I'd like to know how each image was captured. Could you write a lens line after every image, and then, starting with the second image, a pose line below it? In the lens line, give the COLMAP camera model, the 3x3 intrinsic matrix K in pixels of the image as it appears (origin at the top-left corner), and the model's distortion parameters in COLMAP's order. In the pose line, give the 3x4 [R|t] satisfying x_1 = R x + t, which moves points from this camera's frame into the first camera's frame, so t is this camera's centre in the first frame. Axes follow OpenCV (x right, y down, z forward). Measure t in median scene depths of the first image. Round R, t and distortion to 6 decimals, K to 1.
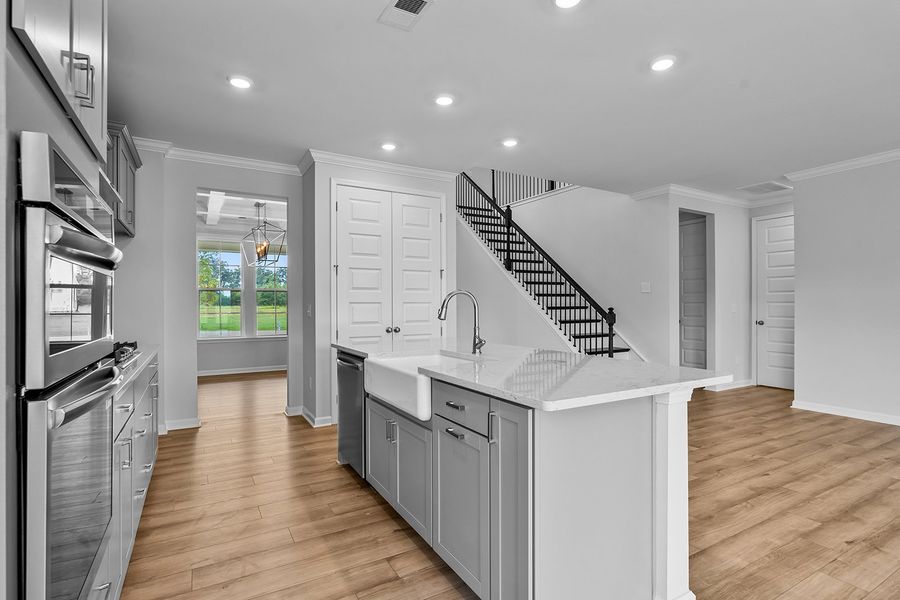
lens RADIAL K [[446.0, 0, 450.8], [0, 446.0, 303.8], [0, 0, 1]] dist [-0.001092, 0.000001]
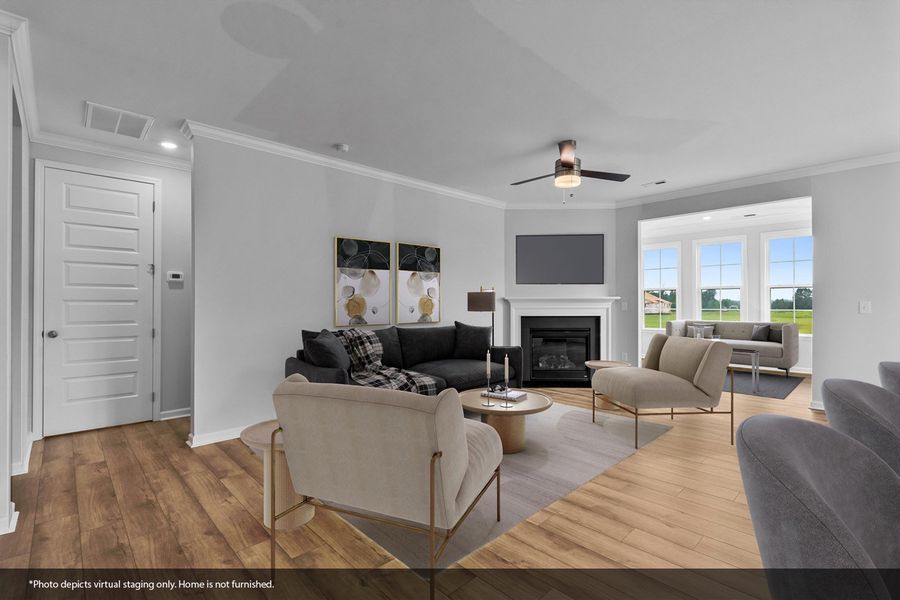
lens RADIAL K [[404.0, 0, 446.0], [0, 404.0, 304.8], [0, 0, 1]] dist [-0.001341, 0.000641]
pose [[-0.245565, -0.002571, 0.969377, 0.058863], [-0.004851, 0.999987, 0.001423, -0.003006], [-0.969368, -0.004353, -0.245575, 1.497149]]
